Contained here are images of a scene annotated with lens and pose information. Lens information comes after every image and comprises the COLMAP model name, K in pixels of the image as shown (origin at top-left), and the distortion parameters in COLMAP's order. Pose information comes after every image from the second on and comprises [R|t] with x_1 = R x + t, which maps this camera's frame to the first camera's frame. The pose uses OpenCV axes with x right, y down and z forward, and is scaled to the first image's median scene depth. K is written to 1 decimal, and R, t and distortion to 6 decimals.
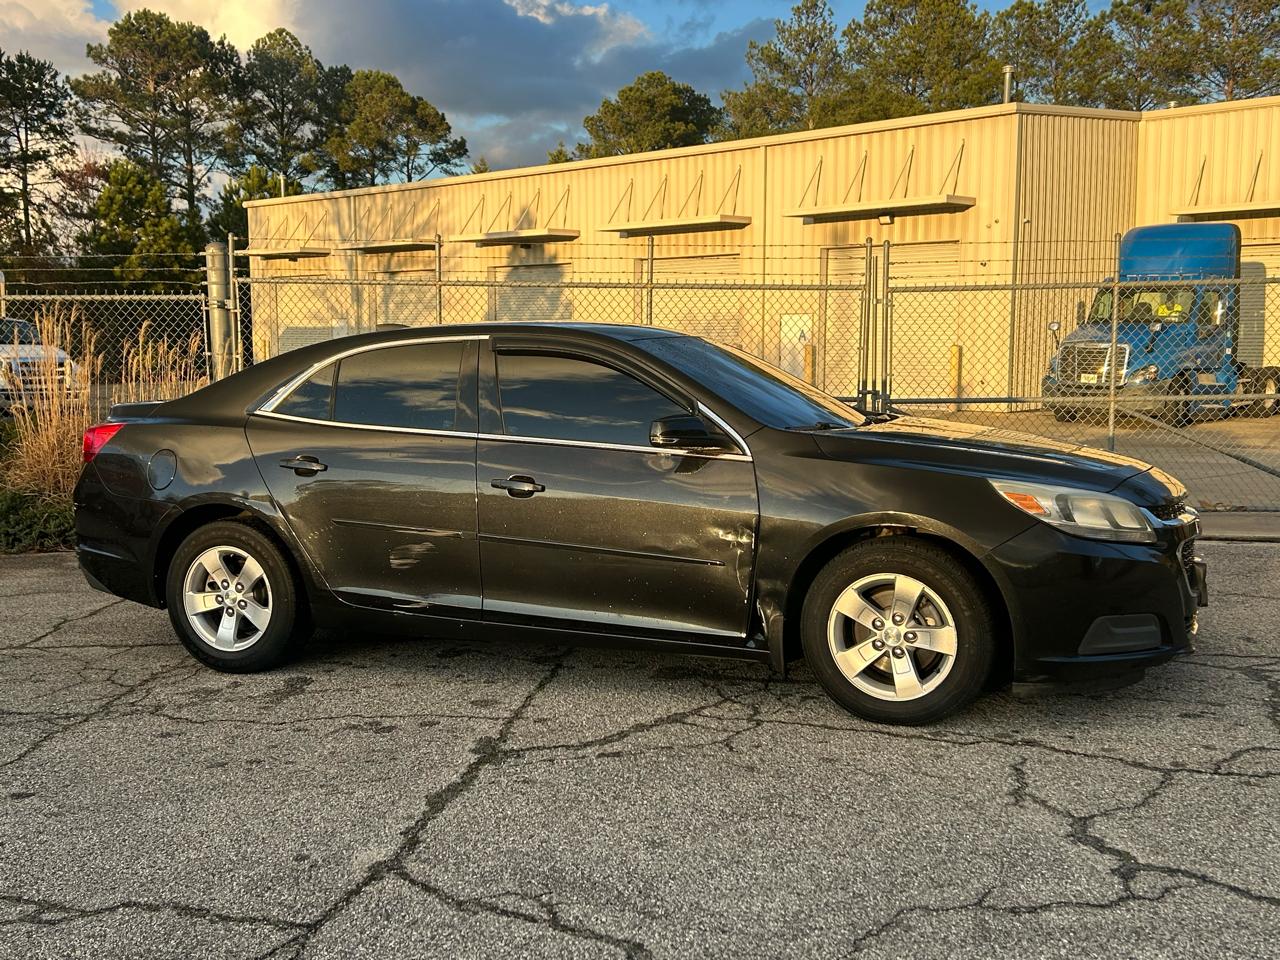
lens RADIAL K [[1335.3, 0, 633.6], [0, 1335.3, 489.2], [0, 0, 1]] dist [0.030419, 0.000000]
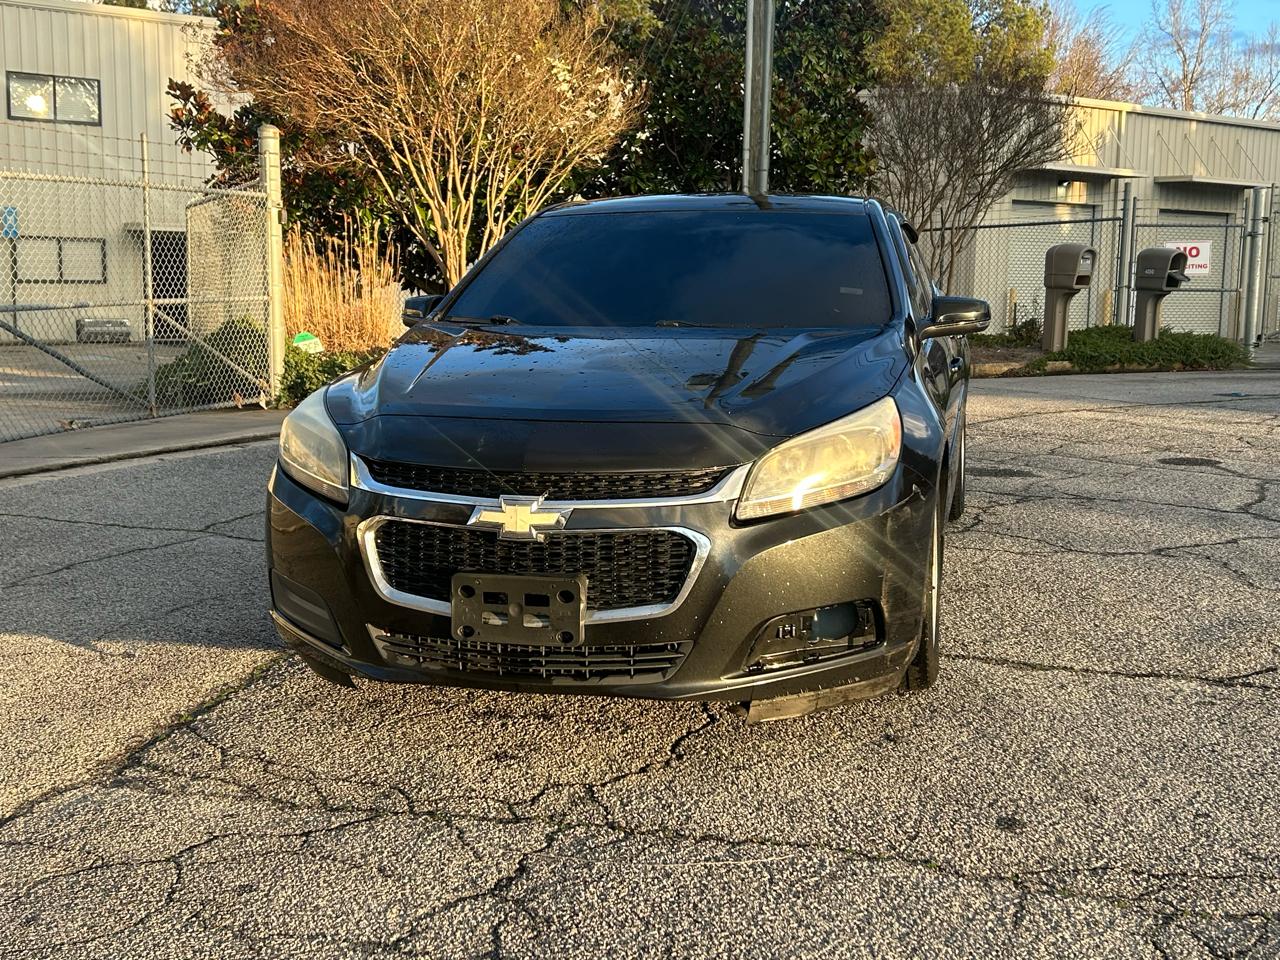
lens RADIAL K [[1502.3, 0, 651.1], [0, 1502.3, 478.5], [0, 0, 1]] dist [0.040087, 0.000000]
pose [[0.185499, -0.124279, 0.974754, -0.502758], [0.099474, 0.989249, 0.107197, -0.022191], [-0.977597, 0.077078, 0.195867, 0.412108]]
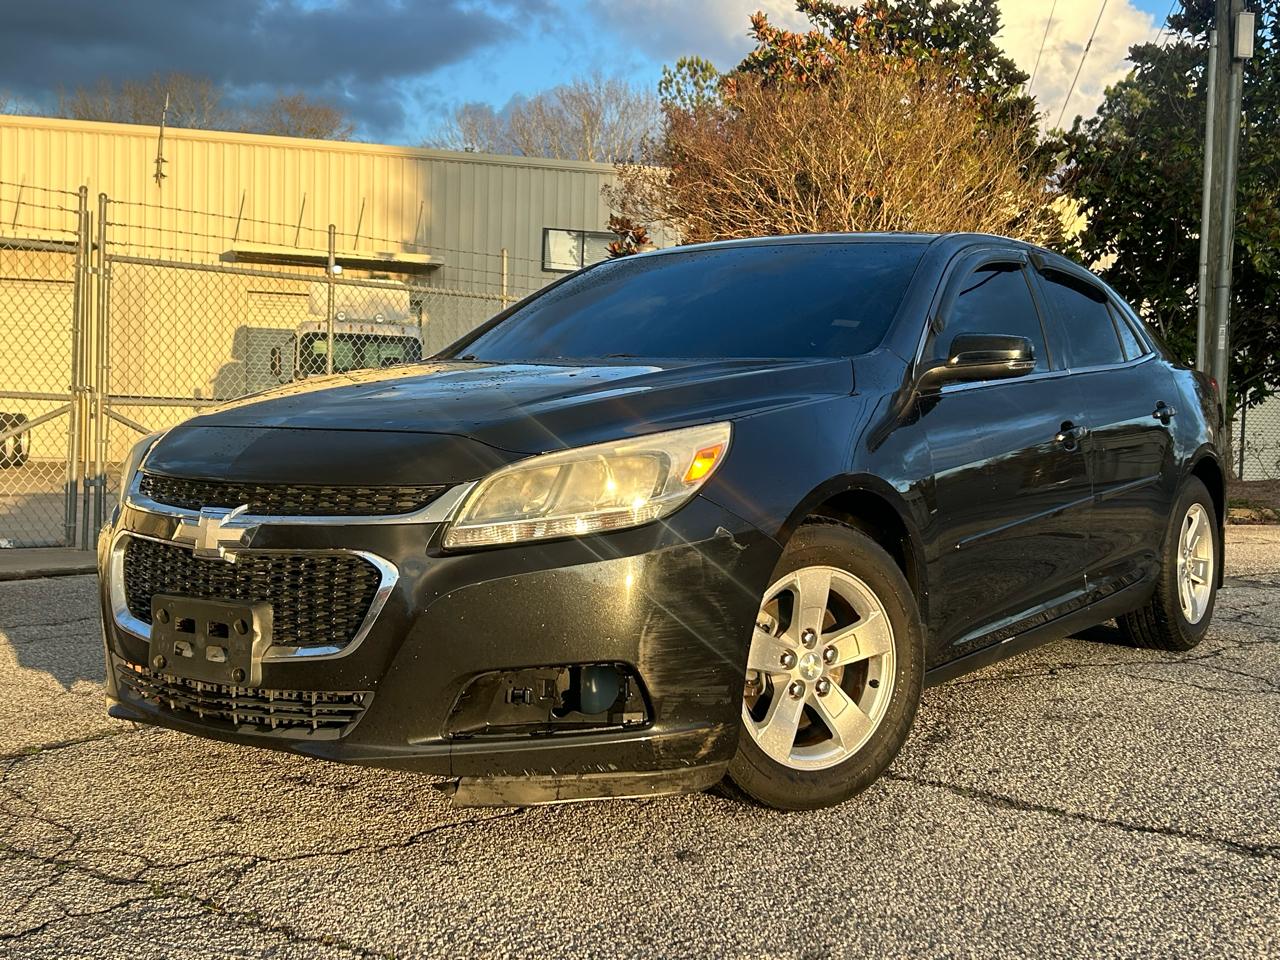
lens RADIAL K [[1502.3, 0, 643.7], [0, 1502.3, 497.1], [0, 0, 1]] dist [0.040087, 0.000000]
pose [[0.538877, -0.022698, 0.842078, -0.380612], [0.066258, 0.997682, -0.015509, 0.023267], [-0.839774, 0.064152, 0.539132, 0.277496]]
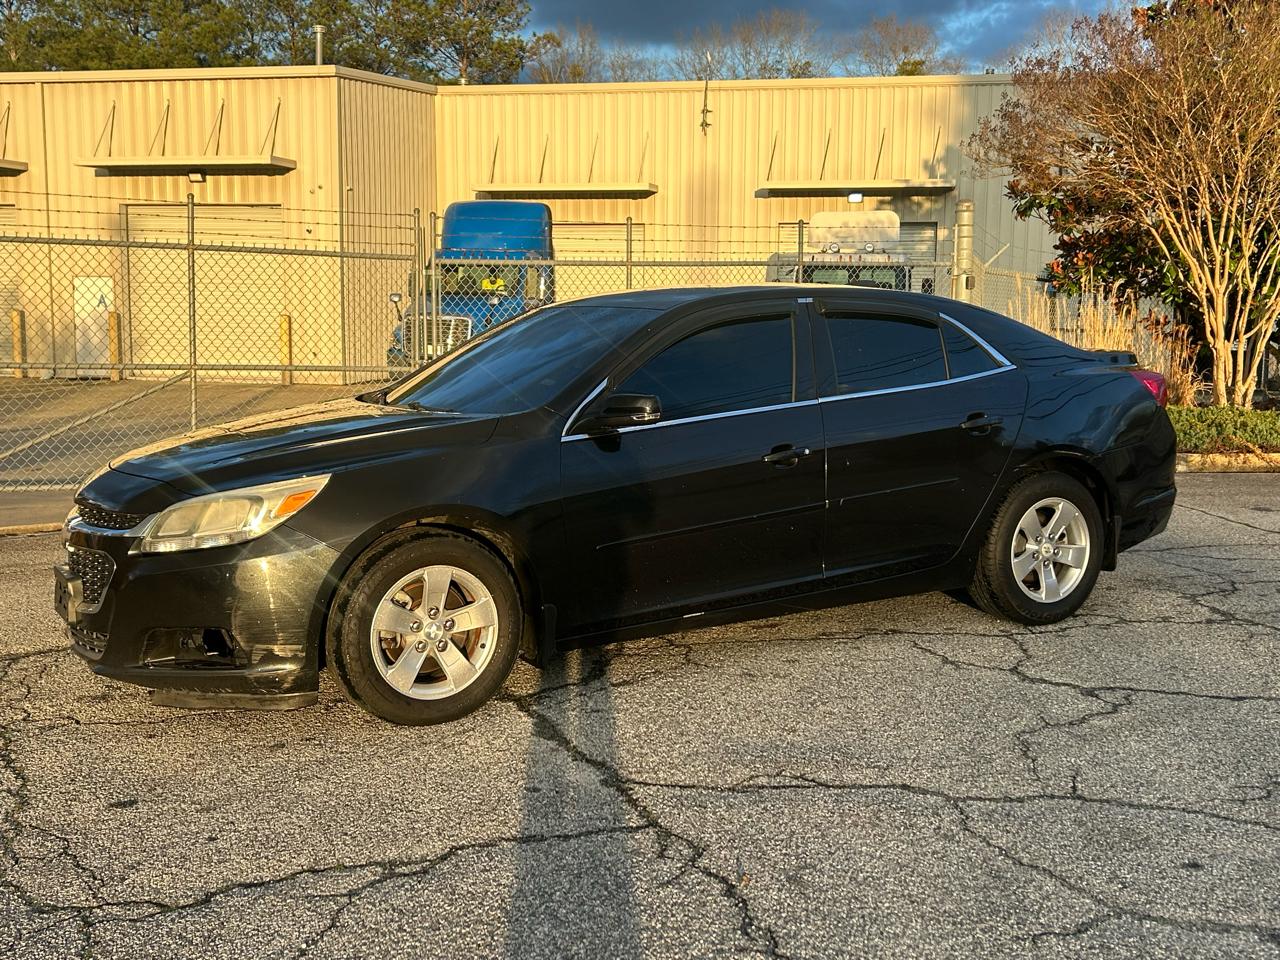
lens RADIAL K [[1418.0, 0, 636.6], [0, 1418.0, 545.5], [0, 0, 1]] dist [0.033951, 0.000000]
pose [[0.845548, -0.079362, 0.527968, -0.267761], [0.051502, 0.996403, 0.067295, 0.002013], [-0.531409, -0.029709, 0.846594, -0.002016]]
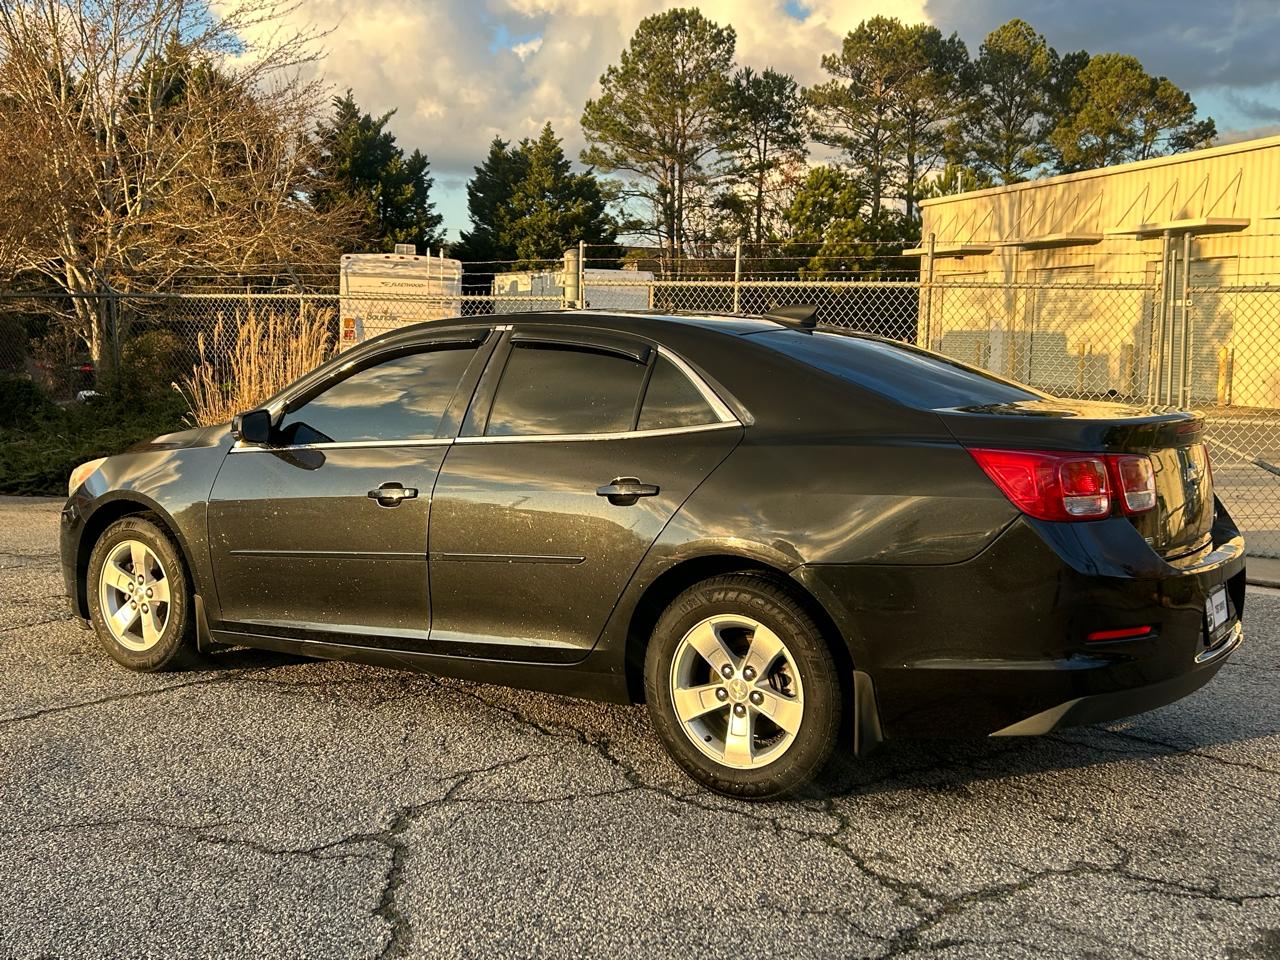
lens RADIAL K [[1375.9, 0, 632.2], [0, 1375.9, 499.2], [0, 0, 1]] dist [0.041187, 0.000000]
pose [[0.848527, 0.080226, -0.523035, 0.365192], [-0.078318, 0.996594, 0.025807, -0.009675], [0.523324, 0.019065, 0.851921, 0.056551]]
